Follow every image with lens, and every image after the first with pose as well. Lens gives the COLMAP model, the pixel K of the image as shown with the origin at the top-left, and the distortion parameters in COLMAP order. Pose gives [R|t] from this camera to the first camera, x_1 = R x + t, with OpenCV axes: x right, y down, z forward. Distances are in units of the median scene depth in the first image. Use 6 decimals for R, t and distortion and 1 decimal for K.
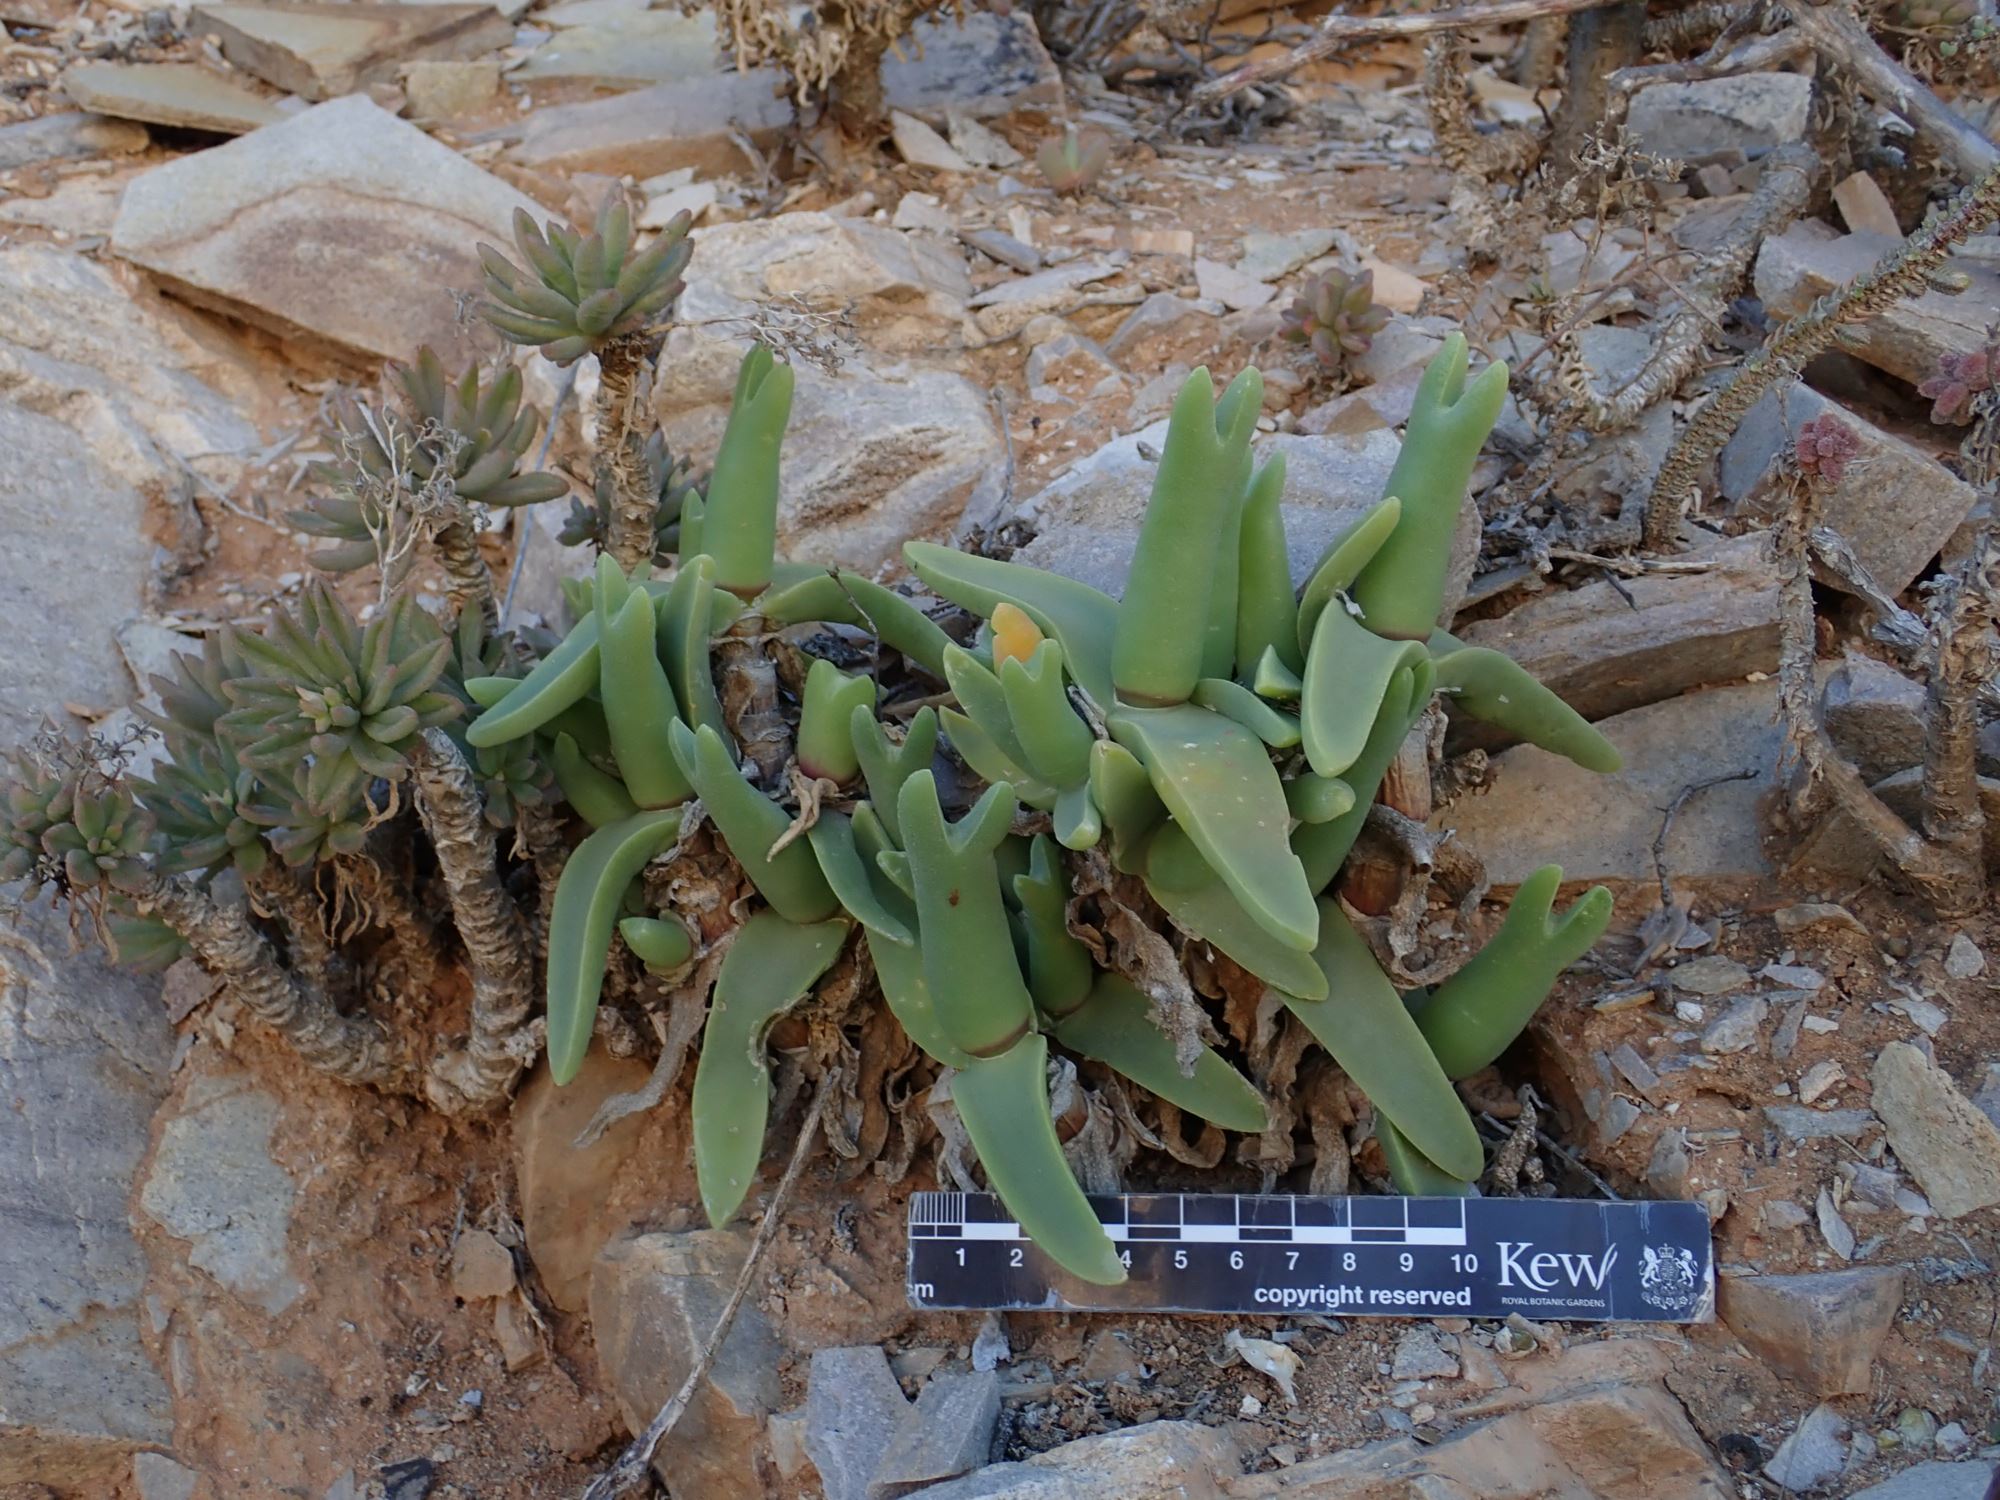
lens RADIAL K [[2194.2, 0, 958.4], [0, 2194.2, 753.9], [0, 0, 1]] dist [0.032022, -0.044316]
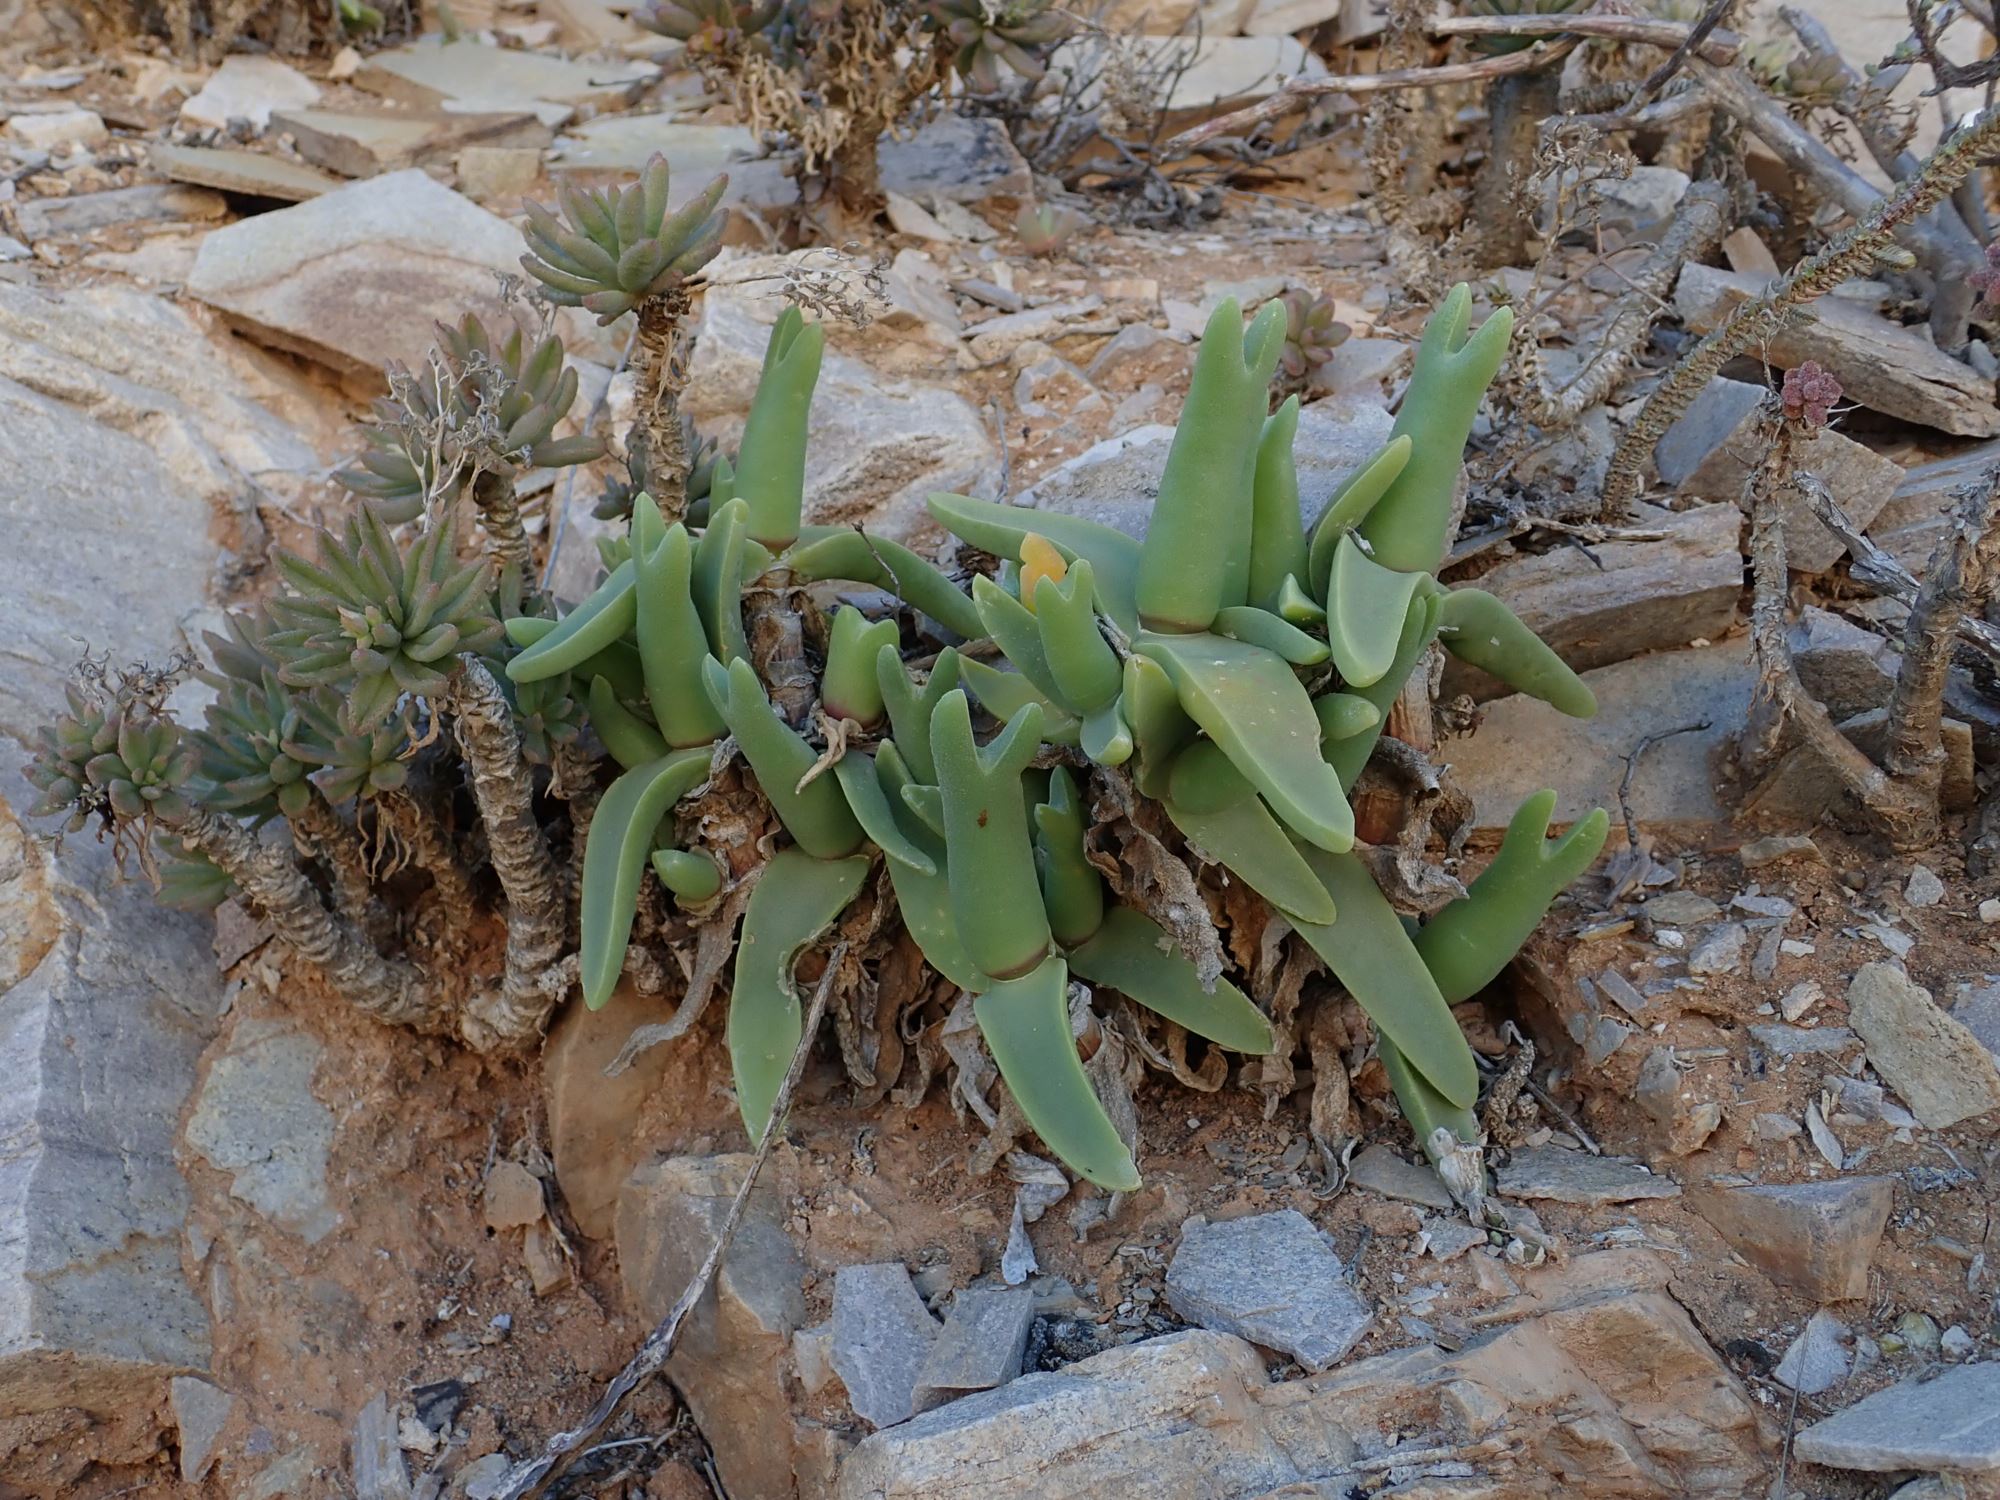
lens RADIAL K [[1758.0, 0, 967.7], [0, 1758.0, 751.5], [0, 0, 1]] dist [0.015378, -0.006186]
pose [[0.999189, 0.004925, 0.039962, -0.036038], [-0.003346, 0.999214, -0.039487, 0.056799], [-0.040125, 0.039321, 0.998421, 0.150783]]
